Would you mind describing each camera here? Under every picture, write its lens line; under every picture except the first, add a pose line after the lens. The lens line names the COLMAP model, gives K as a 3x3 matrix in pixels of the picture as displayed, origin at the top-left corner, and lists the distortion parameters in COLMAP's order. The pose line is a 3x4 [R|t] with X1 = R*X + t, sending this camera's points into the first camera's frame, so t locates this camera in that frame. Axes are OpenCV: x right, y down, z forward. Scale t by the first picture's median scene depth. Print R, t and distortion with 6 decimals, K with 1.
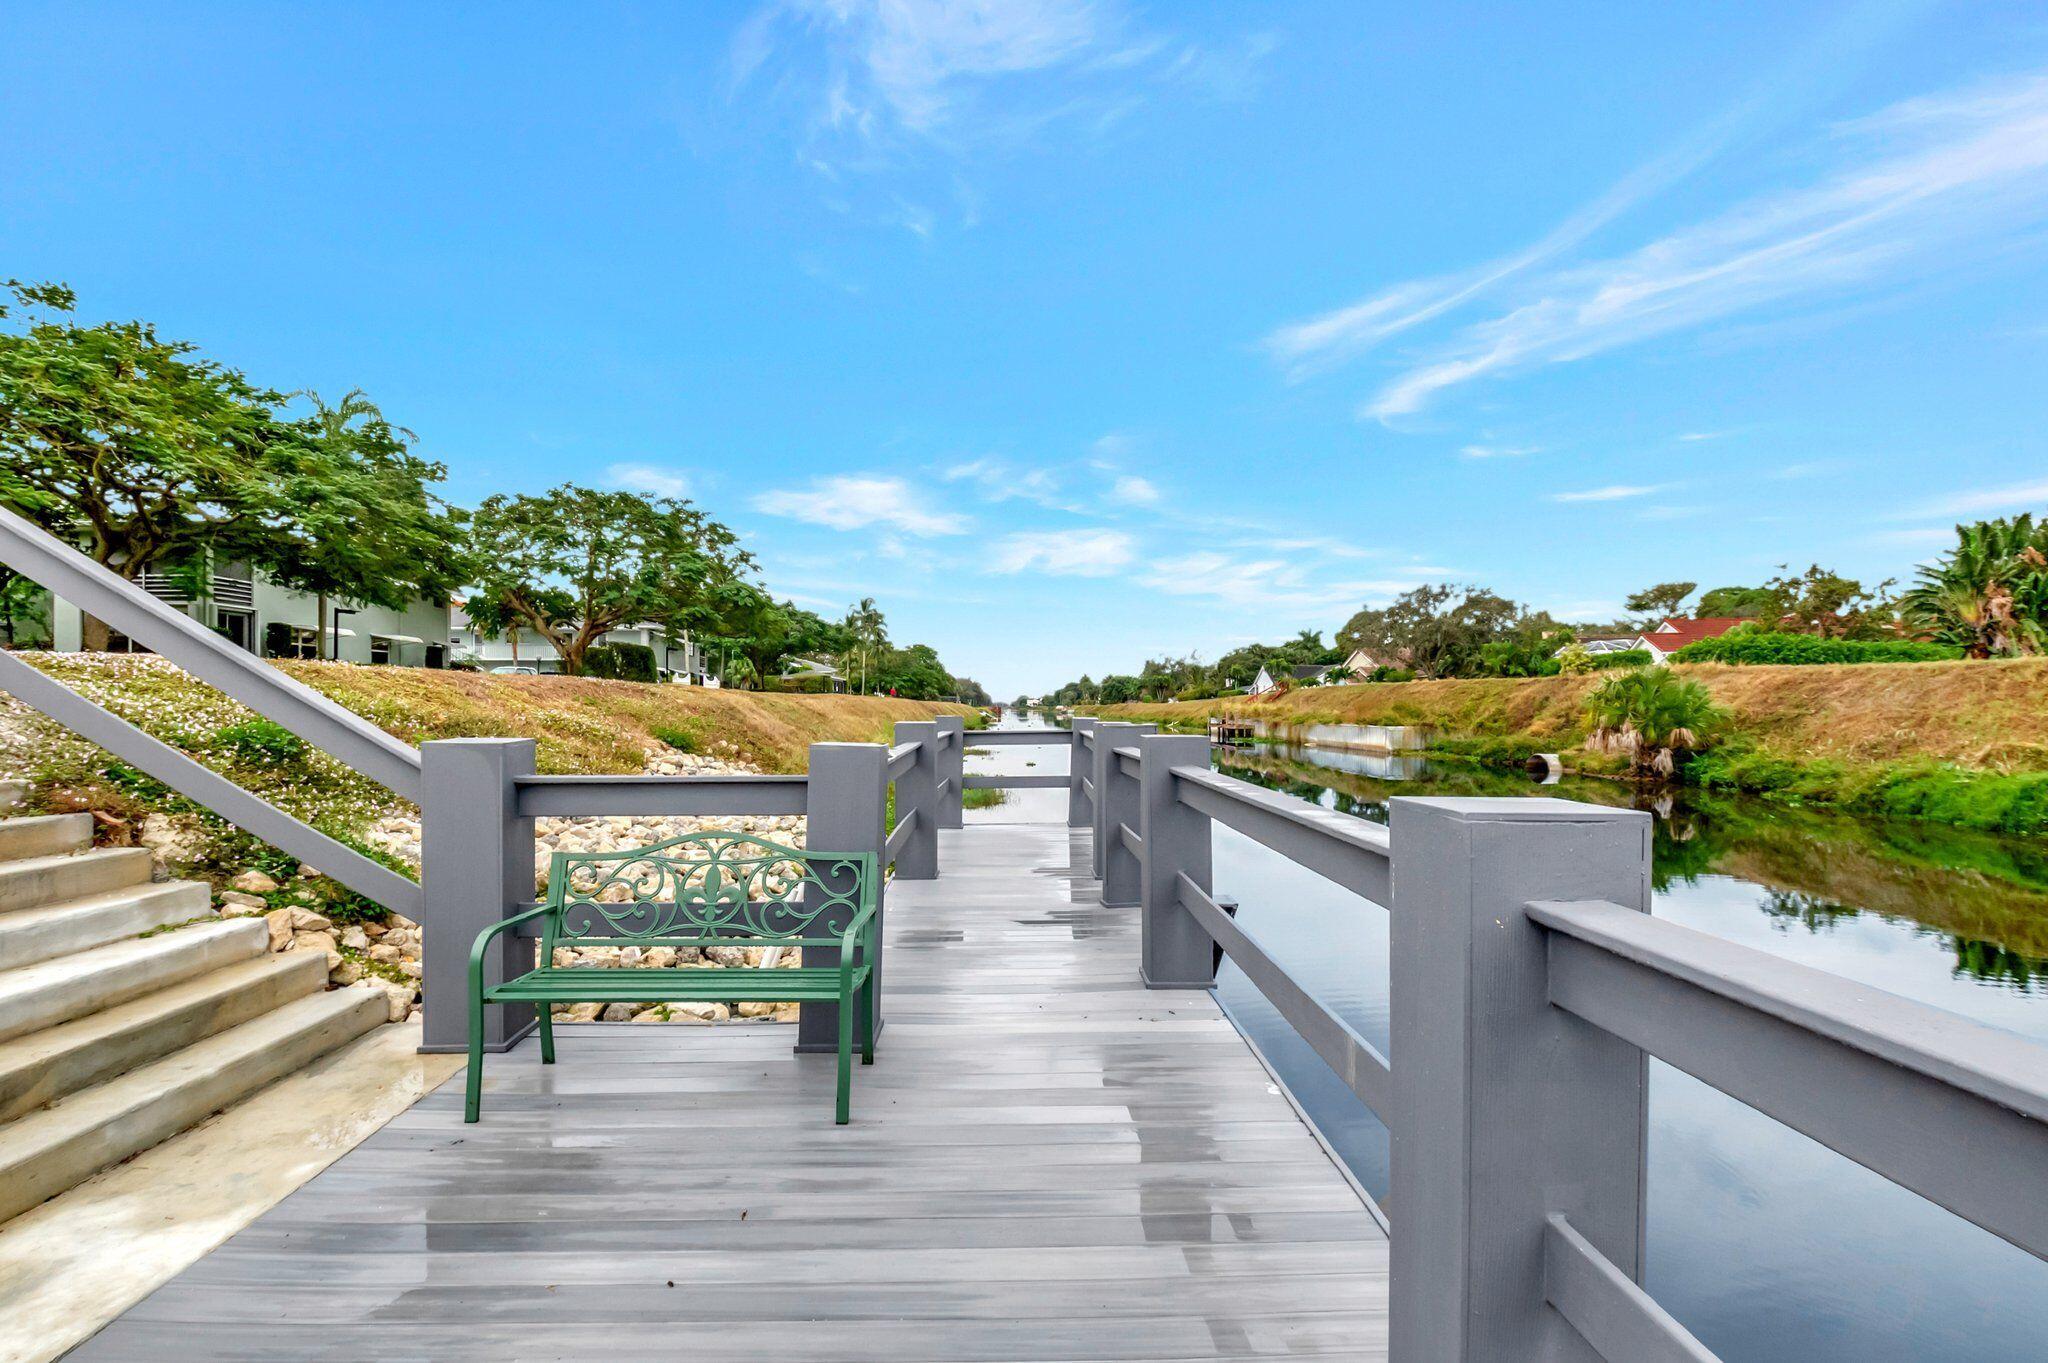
lens RADIAL K [[974.7, 0, 1024.0], [0, 974.7, 681.5], [0, 0, 1]] dist [-0.003262, -0.000746]
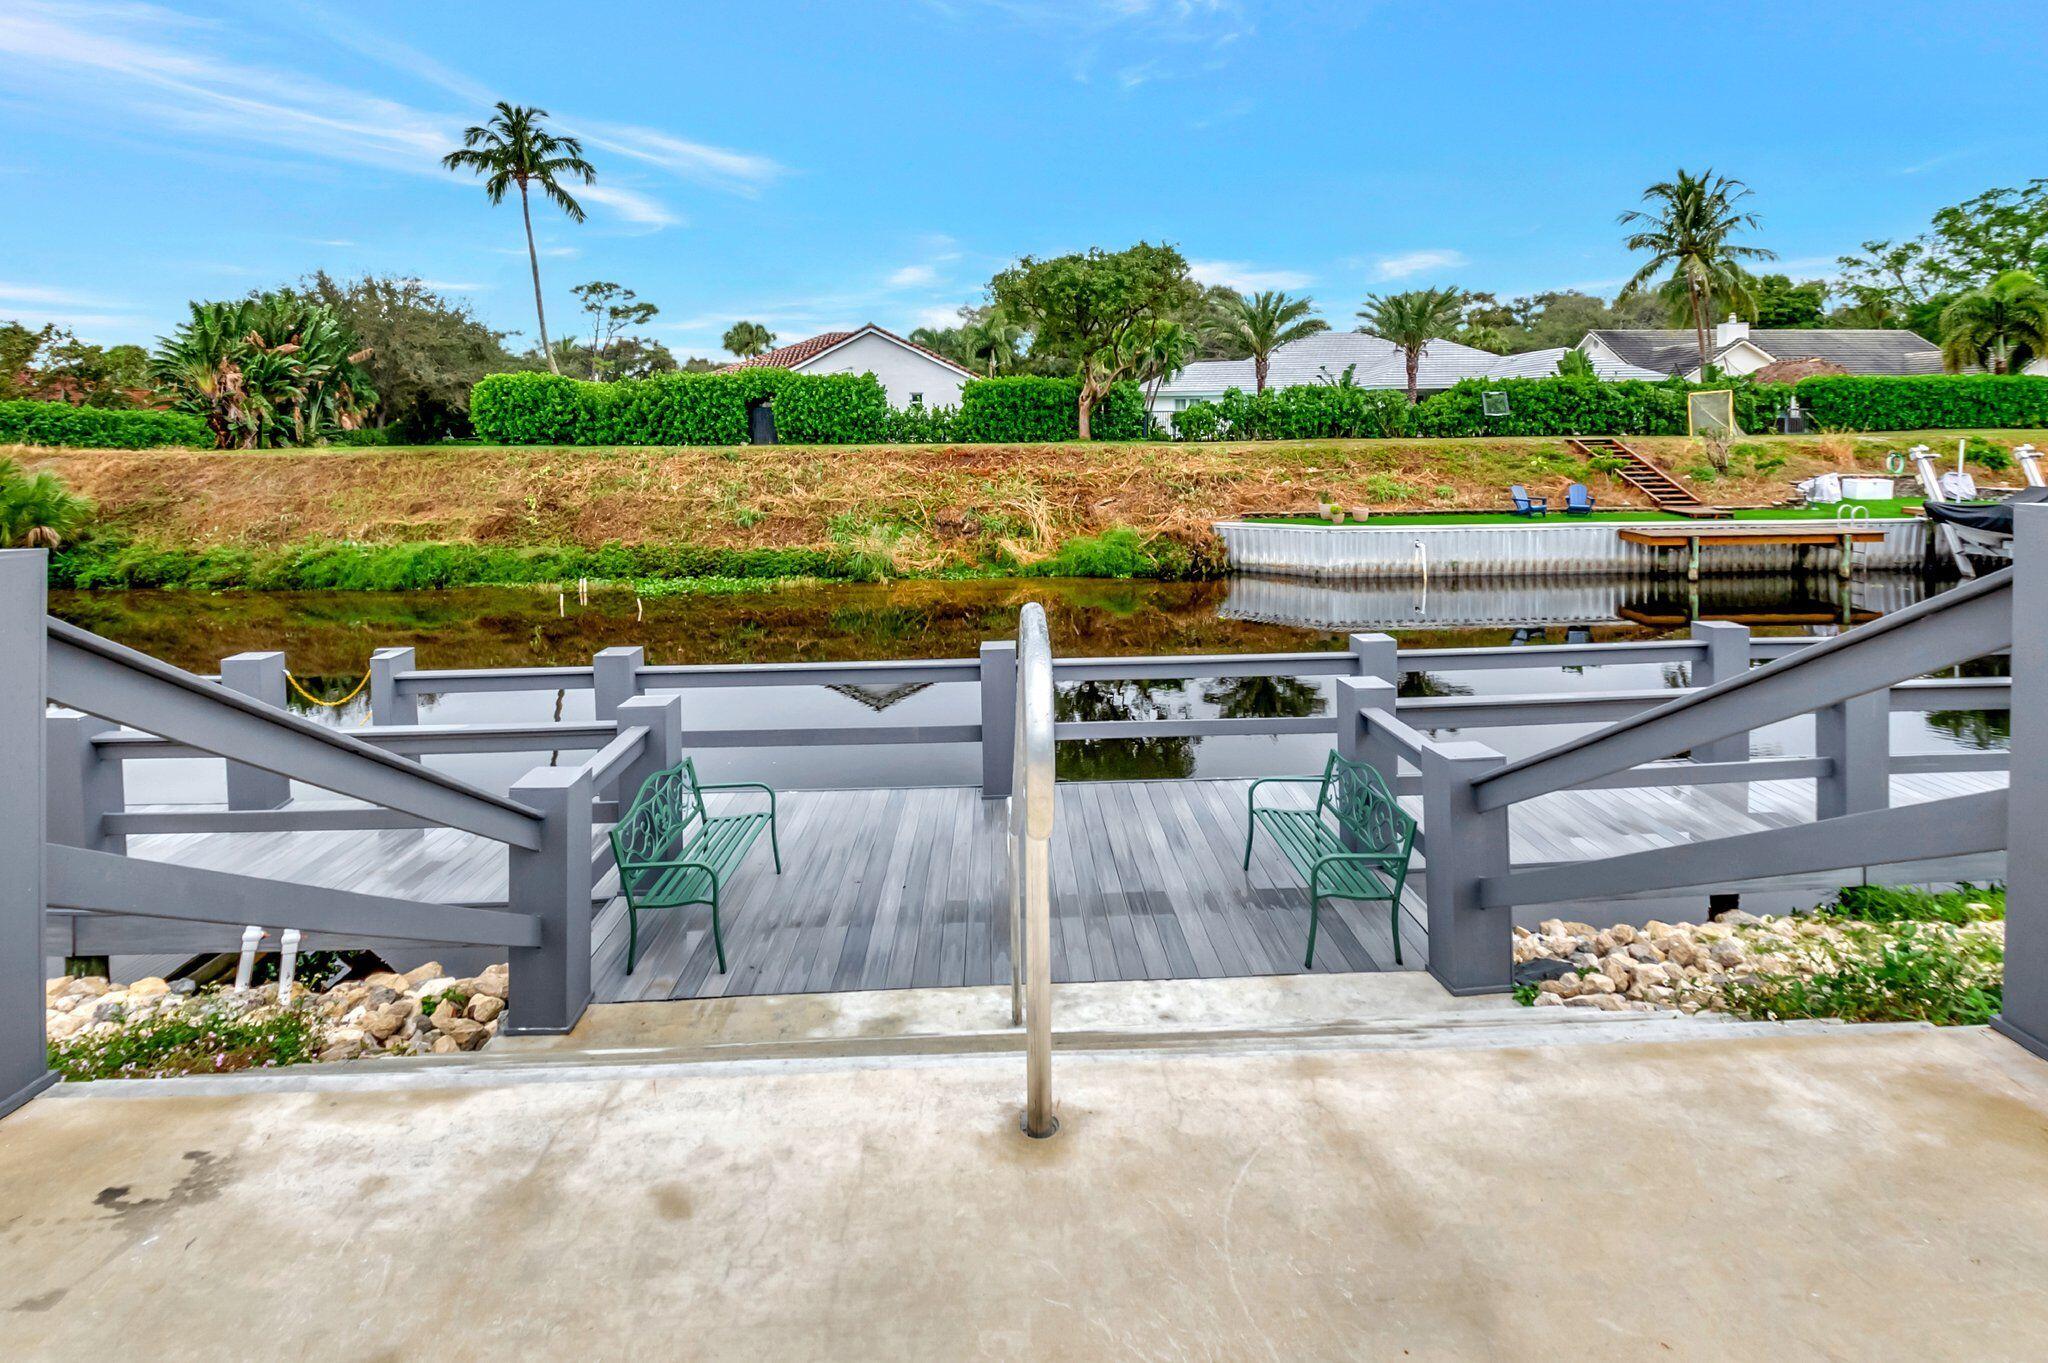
lens RADIAL K [[974.7, 0, 1024.0], [0, 974.7, 681.5], [0, 0, 1]] dist [-0.003262, -0.000746]
pose [[0.024470, -0.258483, 0.965706, -0.215028], [-0.006581, 0.965933, 0.258710, -0.054688], [-0.999679, -0.012685, 0.021935, 0.074597]]
